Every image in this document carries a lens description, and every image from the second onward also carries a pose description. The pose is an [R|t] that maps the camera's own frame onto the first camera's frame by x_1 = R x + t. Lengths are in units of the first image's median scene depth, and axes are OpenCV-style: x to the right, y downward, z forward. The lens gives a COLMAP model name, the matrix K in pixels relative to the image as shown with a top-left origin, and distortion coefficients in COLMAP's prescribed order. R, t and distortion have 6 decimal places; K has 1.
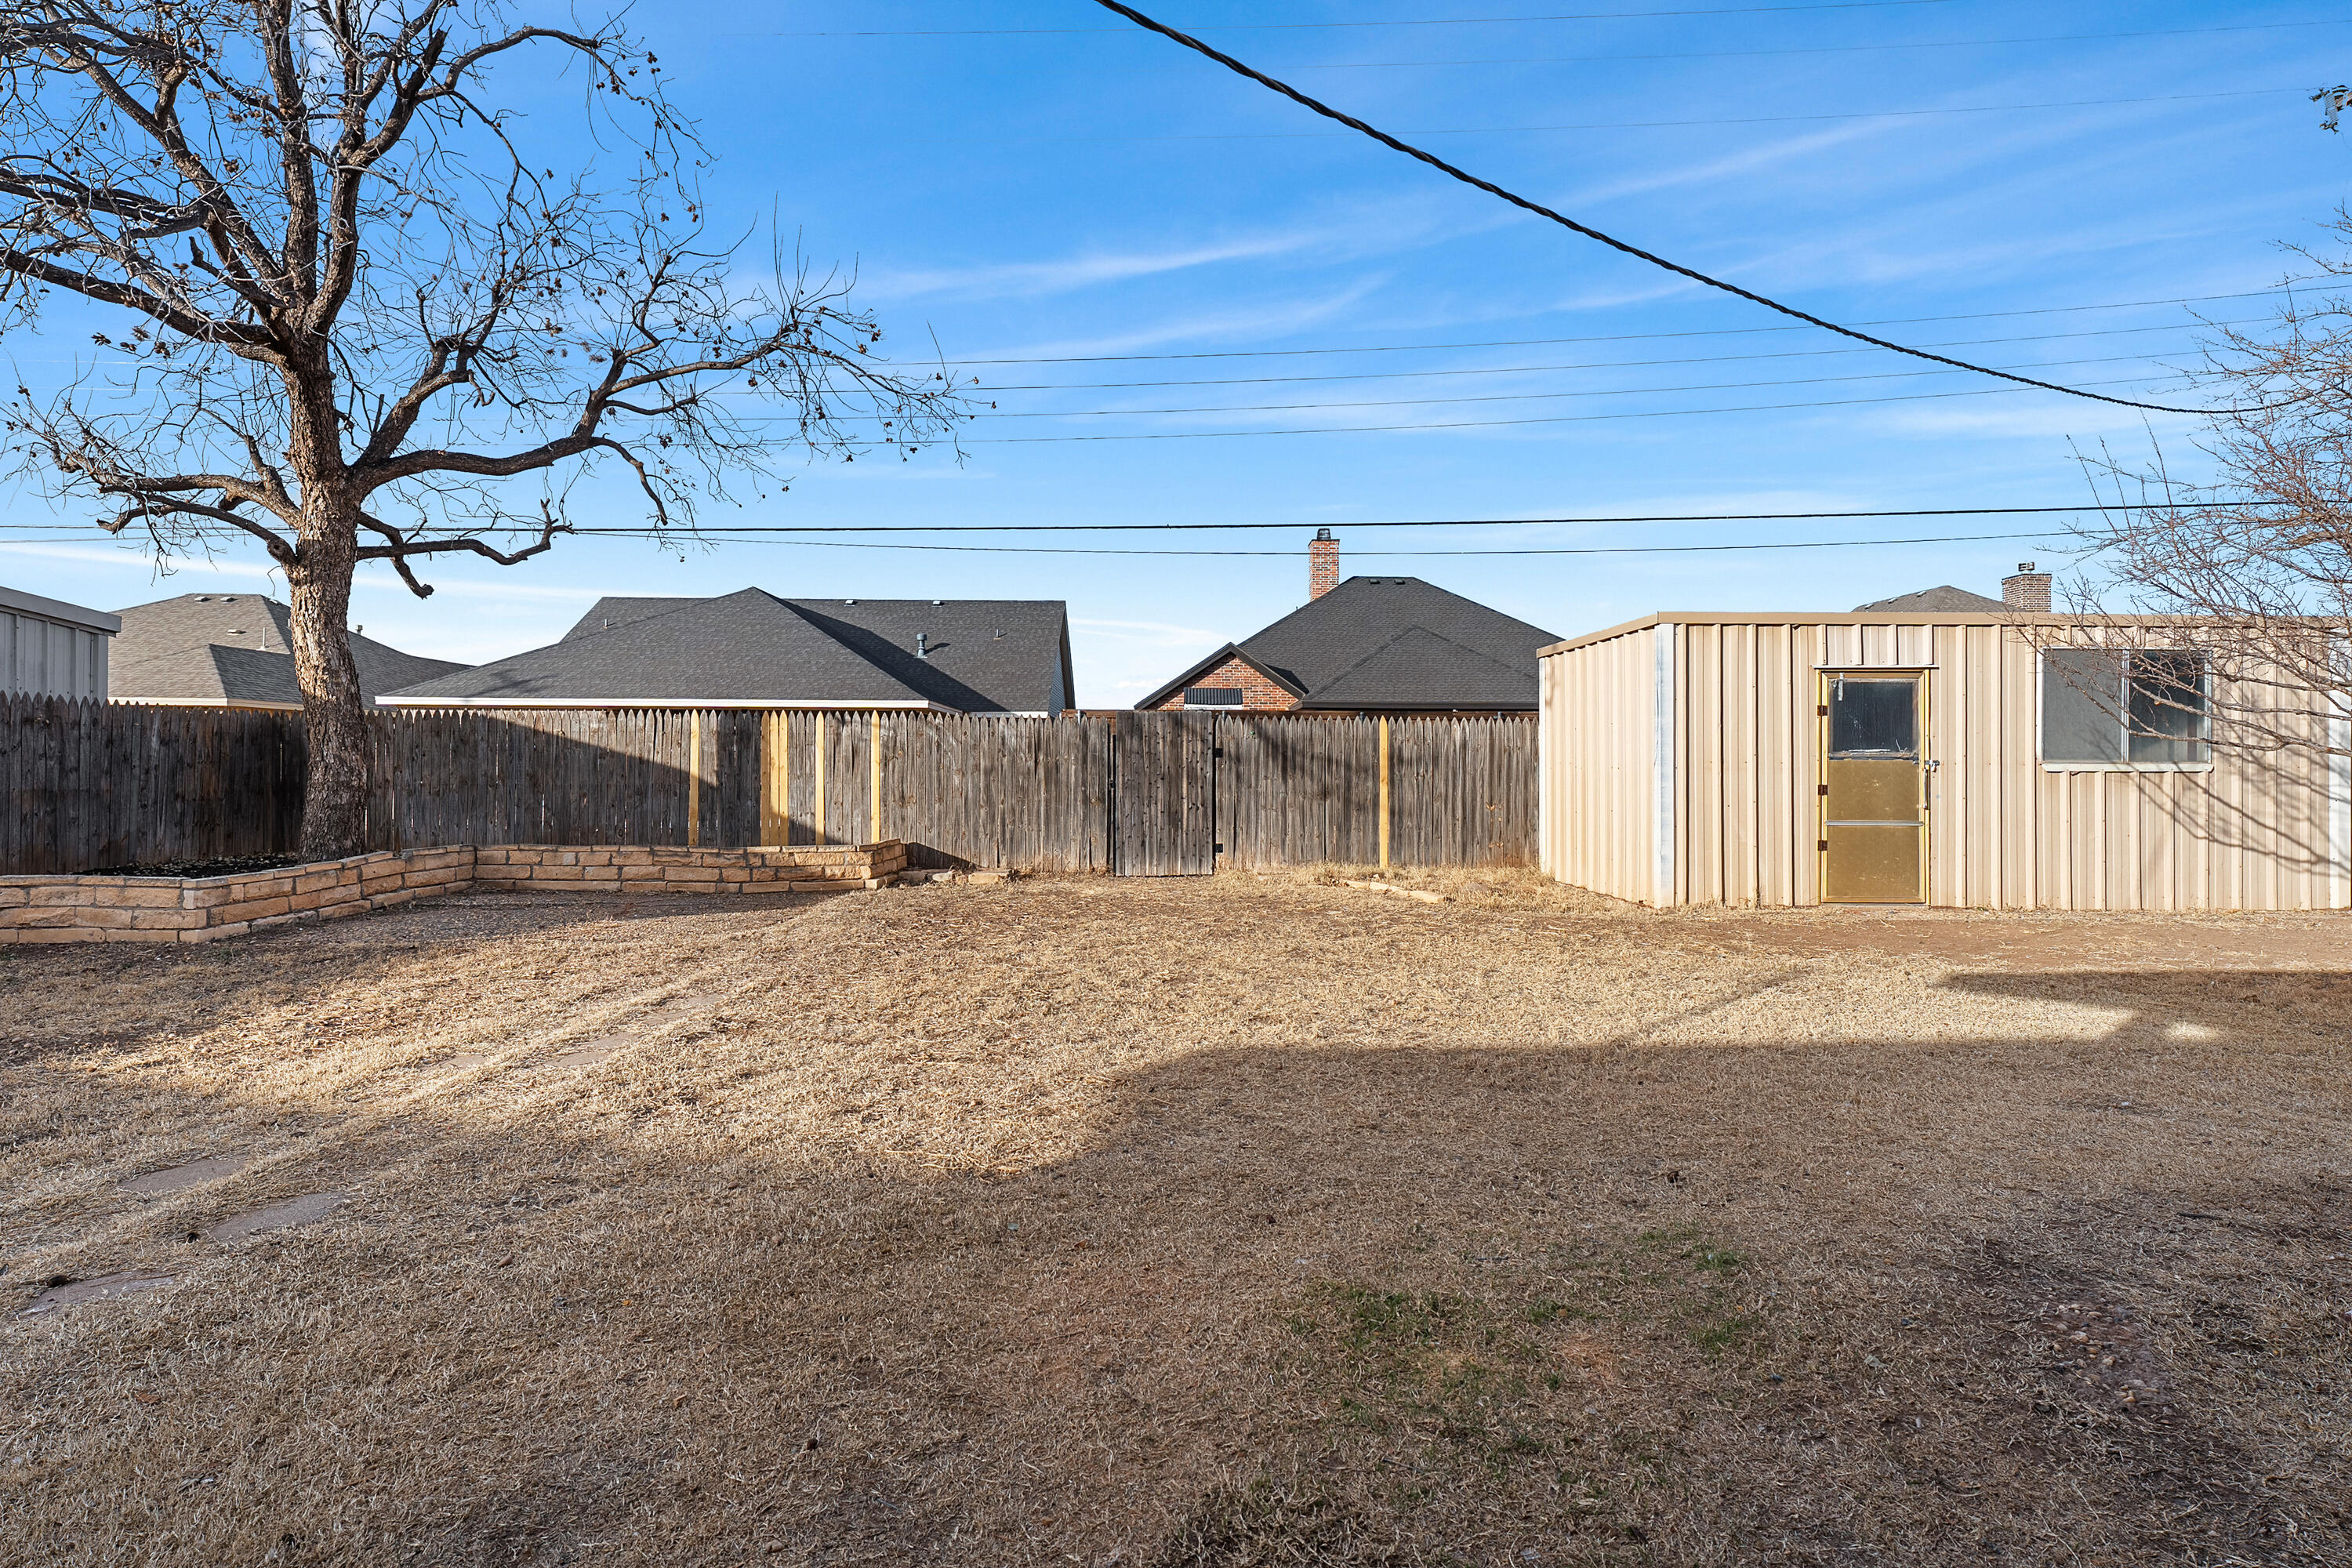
lens RADIAL K [[1124.2, 0, 1179.3], [0, 1124.2, 778.2], [0, 0, 1]] dist [-0.001422, 0.000029]
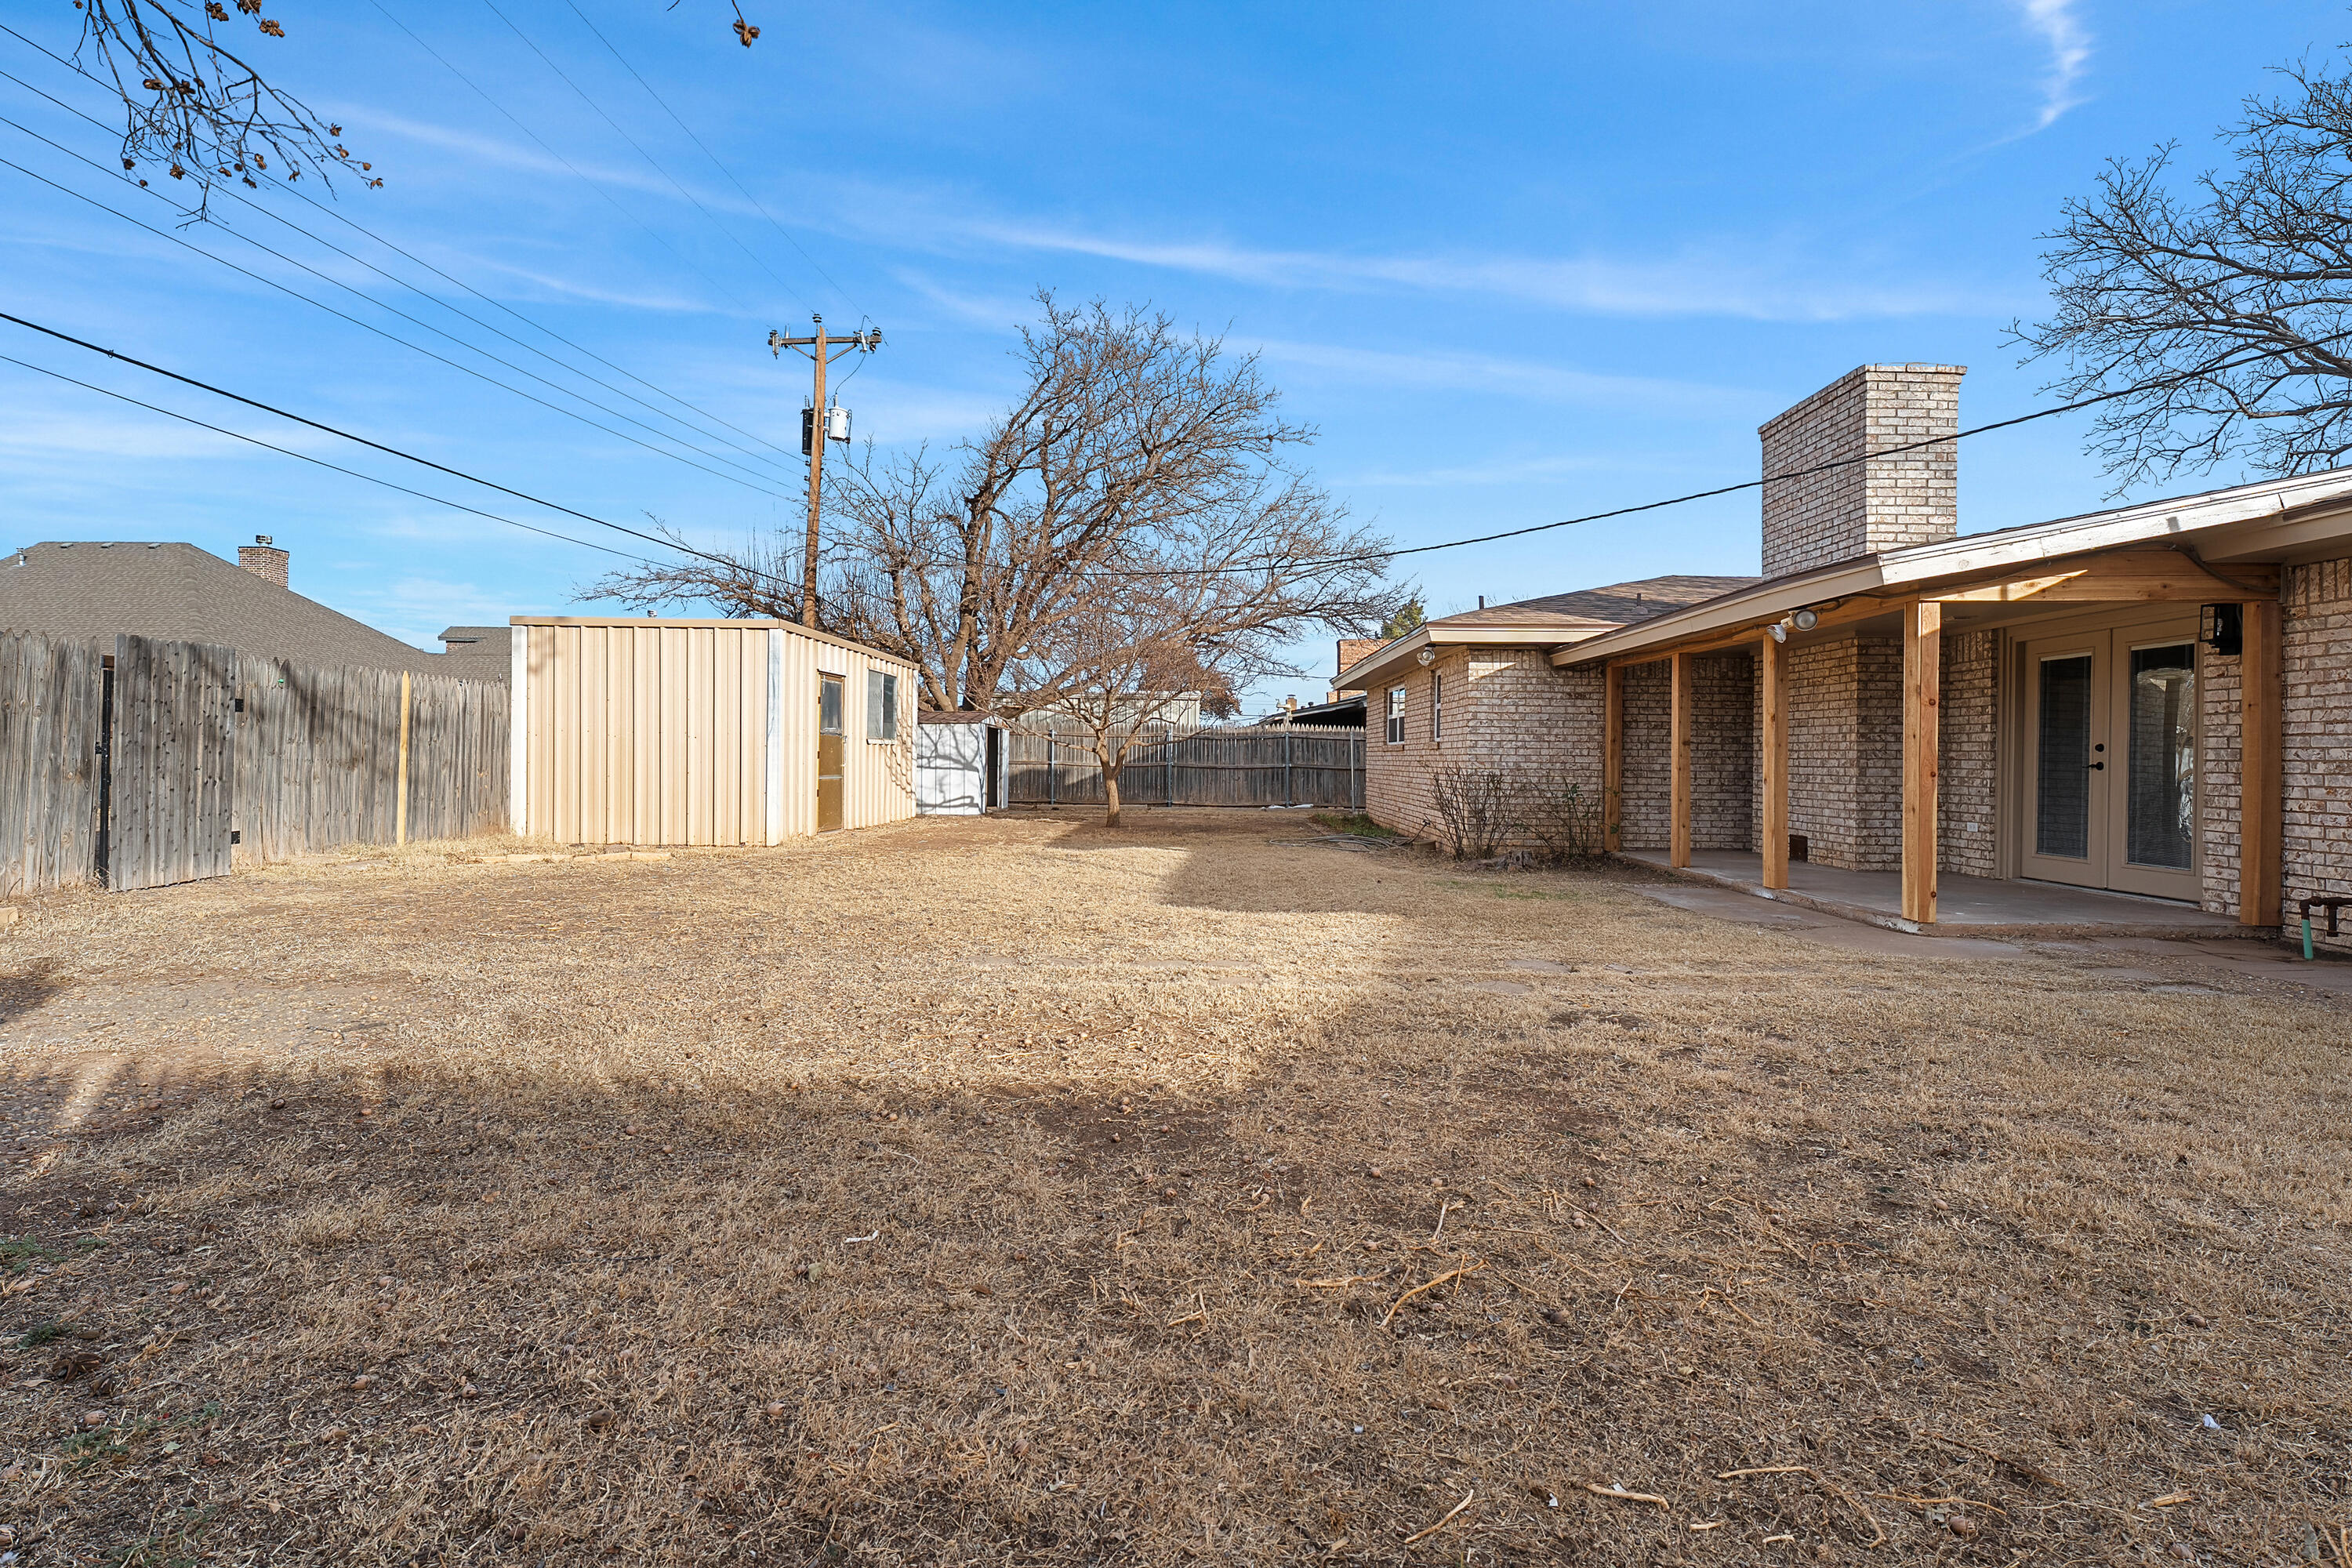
lens RADIAL K [[1124.2, 0, 1175.8], [0, 1124.2, 768.4], [0, 0, 1]] dist [-0.001422, 0.000029]
pose [[0.025700, -0.012345, 0.999593, -0.666185], [-0.006939, 0.999897, 0.012527, 0.005277], [-0.999646, -0.007258, 0.025612, 0.385391]]
